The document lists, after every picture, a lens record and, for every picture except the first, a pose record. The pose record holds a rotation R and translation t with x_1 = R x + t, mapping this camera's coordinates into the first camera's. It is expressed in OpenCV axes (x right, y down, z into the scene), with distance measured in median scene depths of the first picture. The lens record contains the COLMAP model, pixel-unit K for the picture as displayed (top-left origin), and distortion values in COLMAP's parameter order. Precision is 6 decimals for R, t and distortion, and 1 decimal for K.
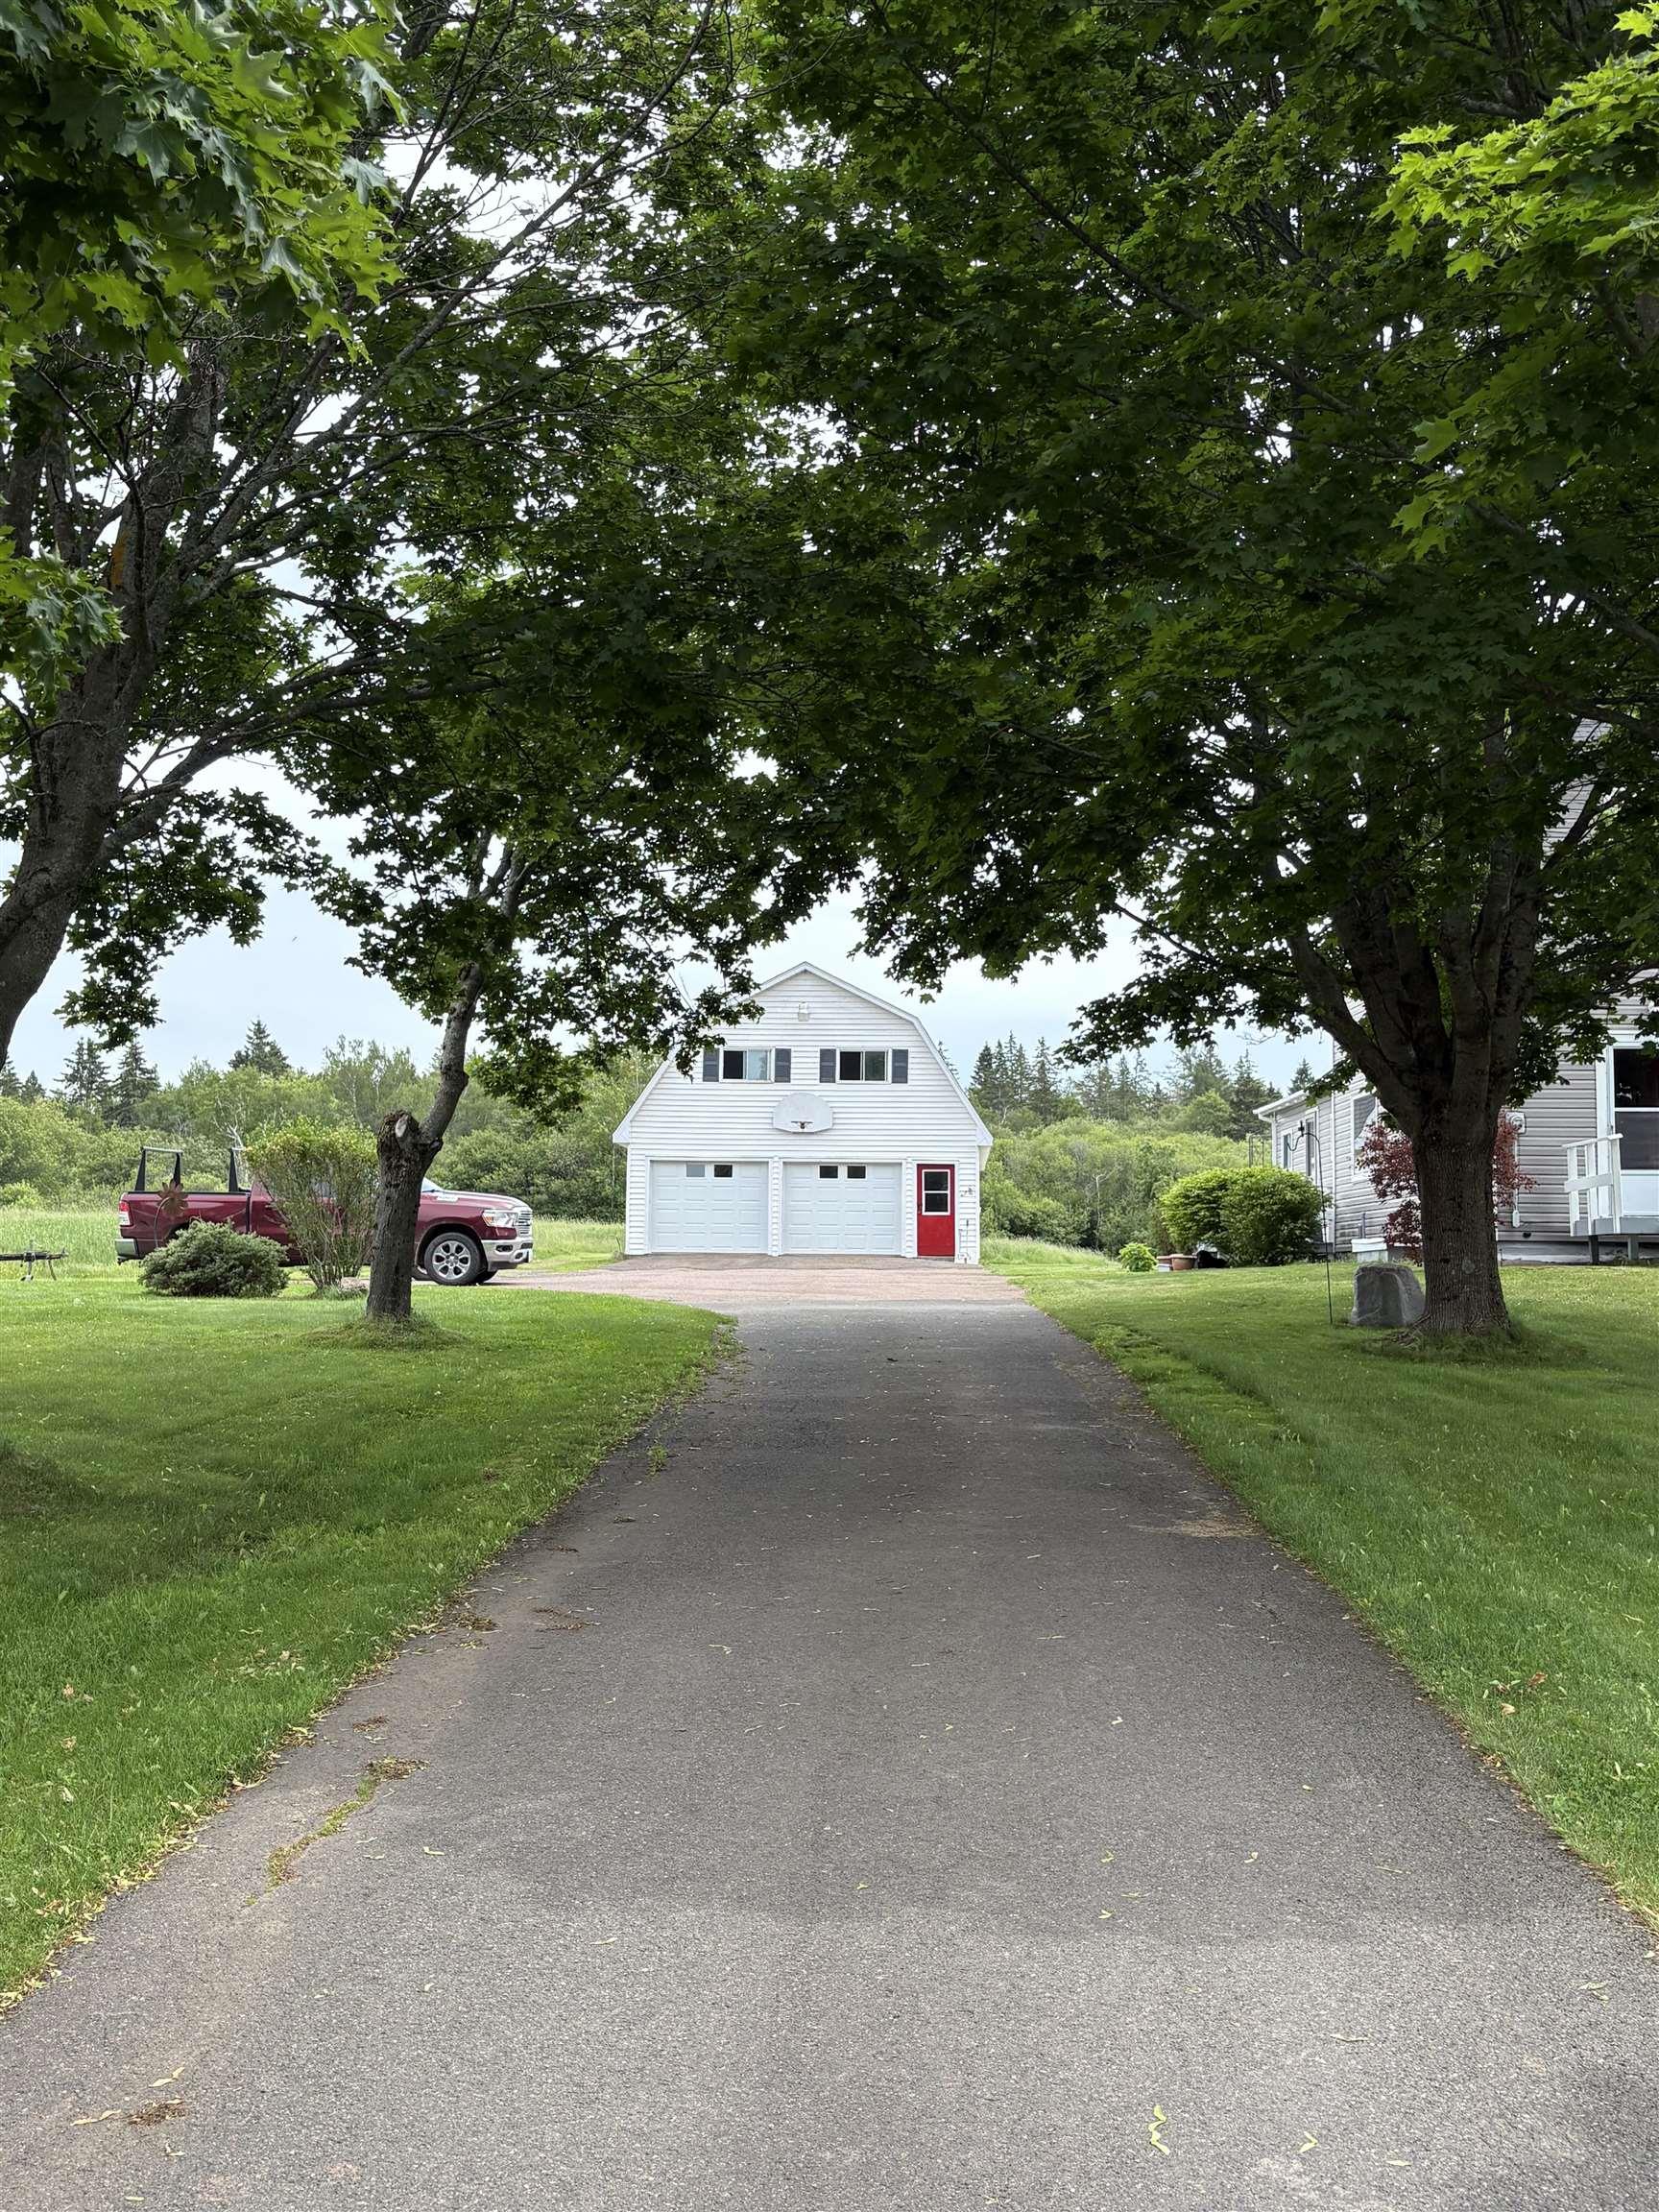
lens RADIAL K [[2384.8, 0, 829.5], [0, 2384.8, 1106.0], [0, 0, 1]] dist [0.000061, -0.000101]
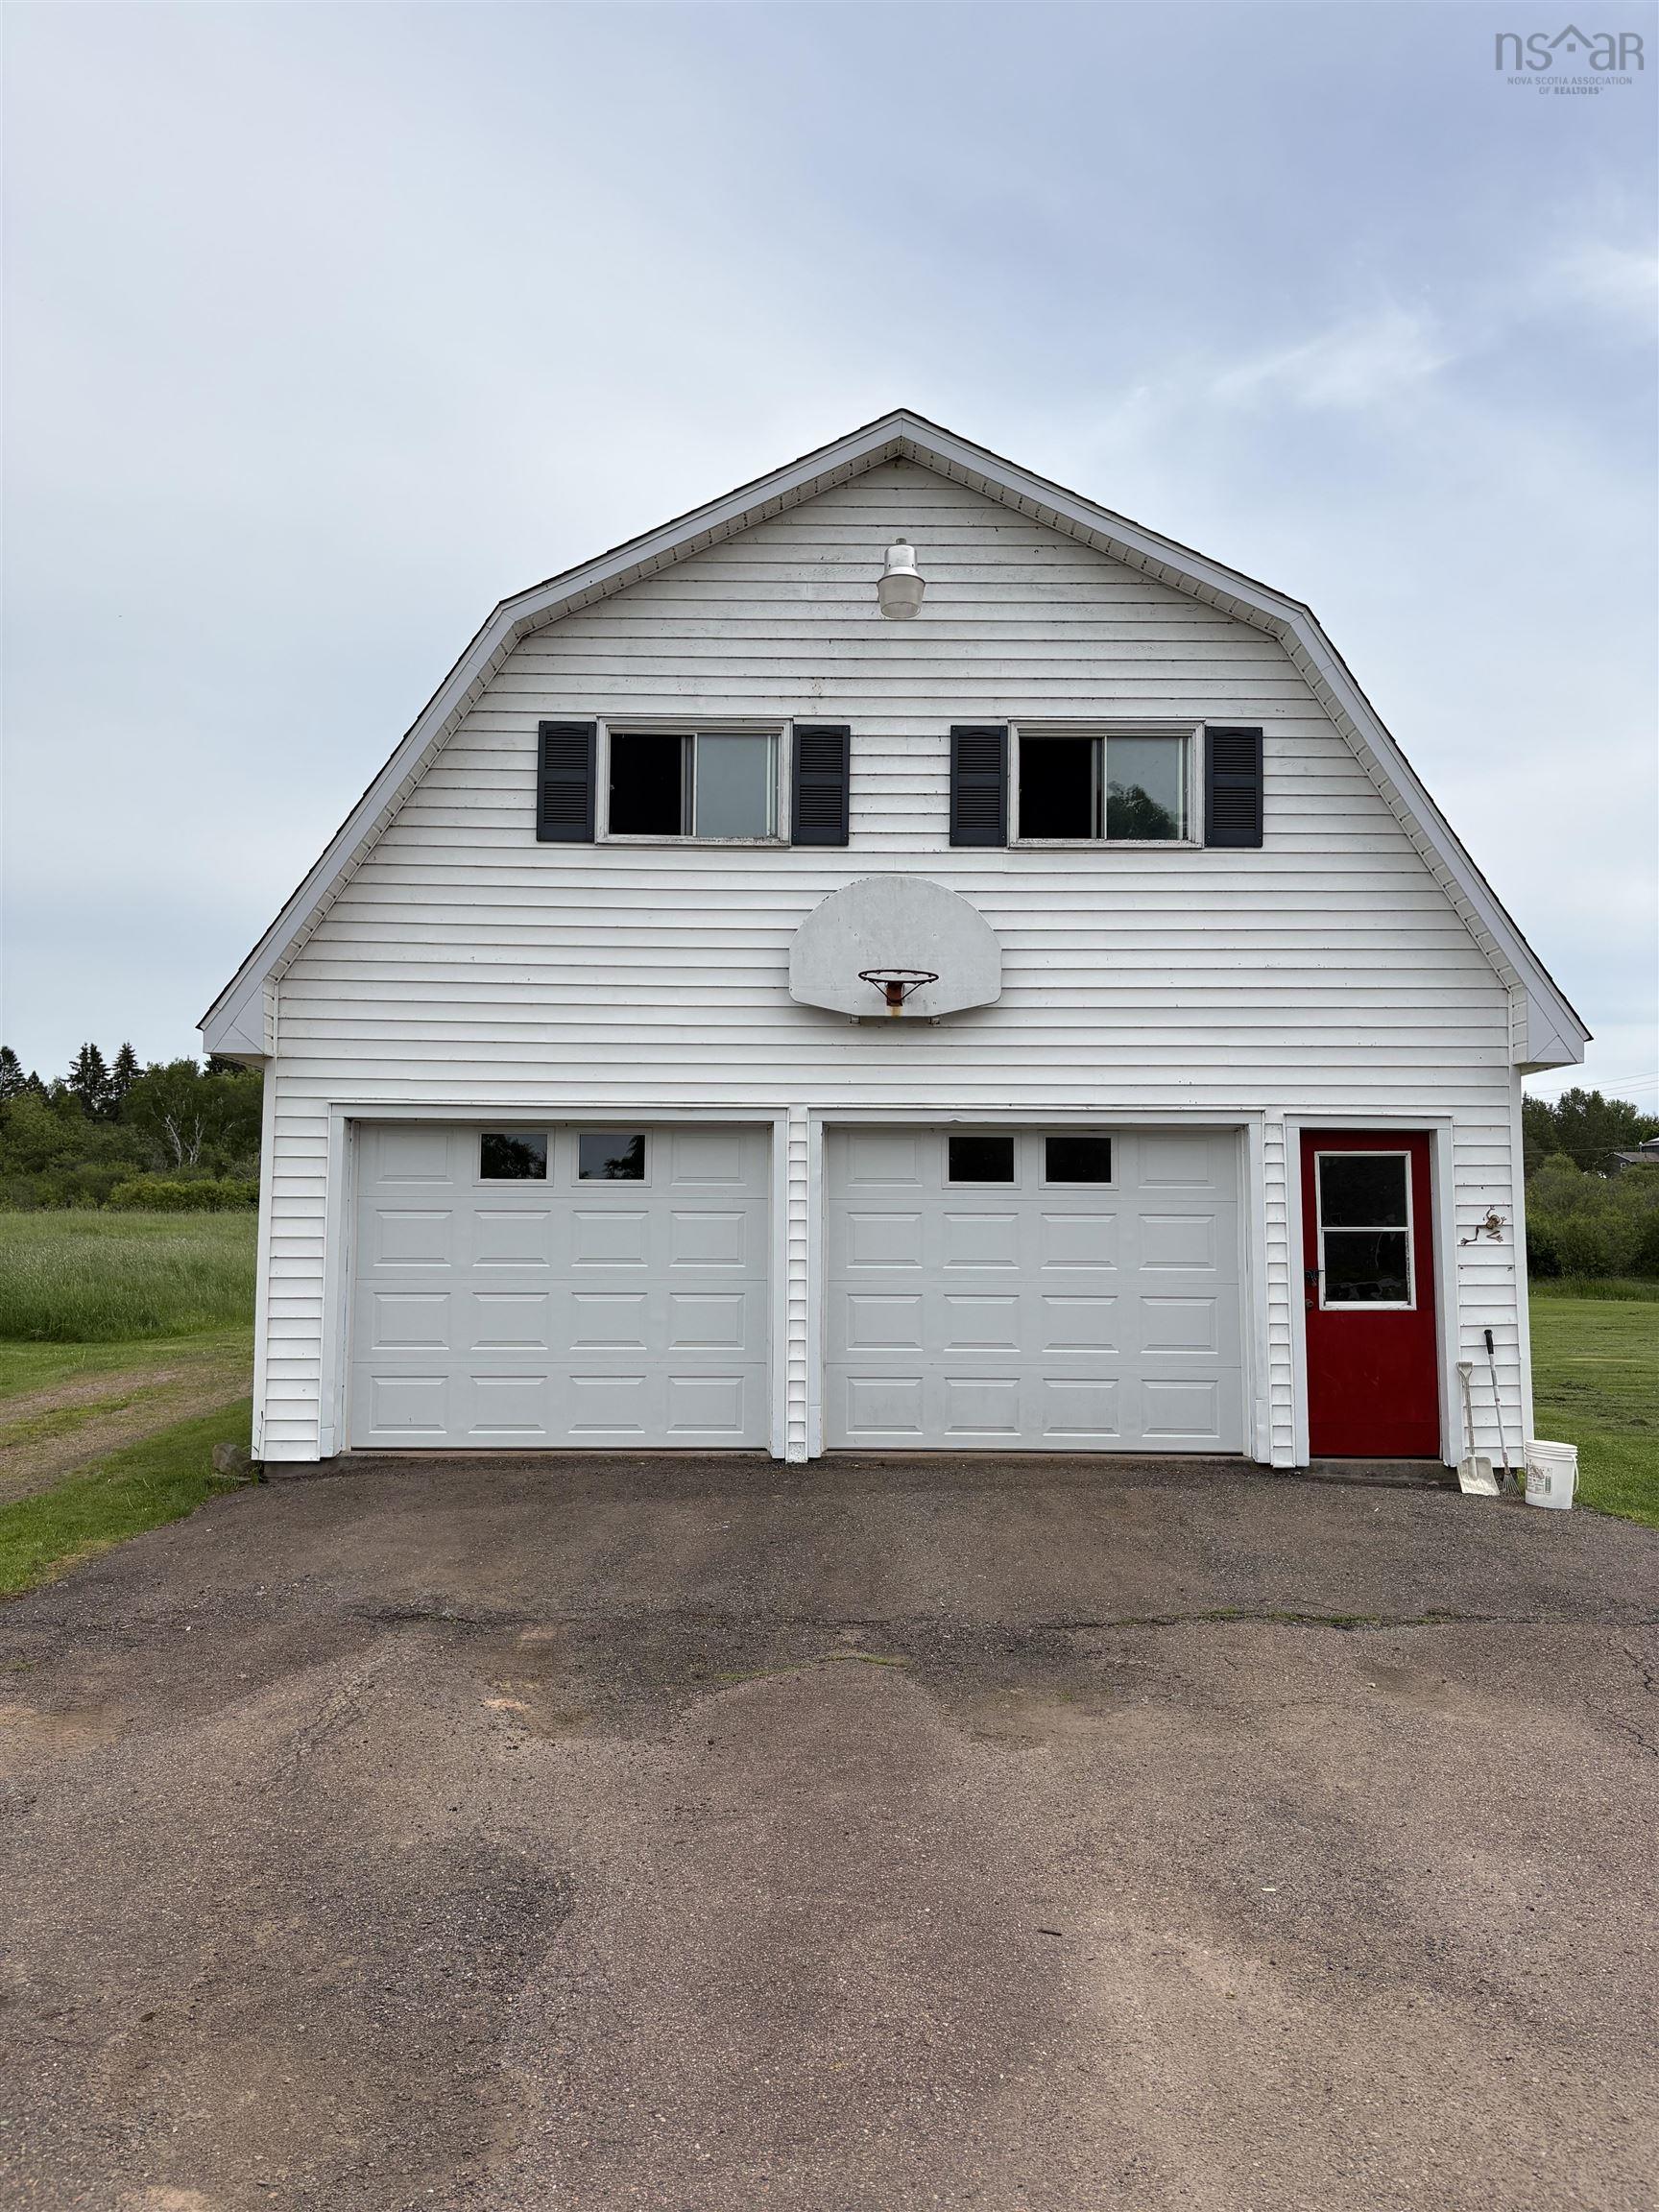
lens RADIAL K [[1654.6, 0, 829.5], [0, 1654.6, 1106.0], [0, 0, 1]] dist [0.009493, 0.001423]
pose [[0.998145, -0.004715, 0.060691, -0.030690], [0.004888, 0.999984, -0.002695, 0.021764], [-0.060677, 0.002986, 0.998153, 0.803588]]
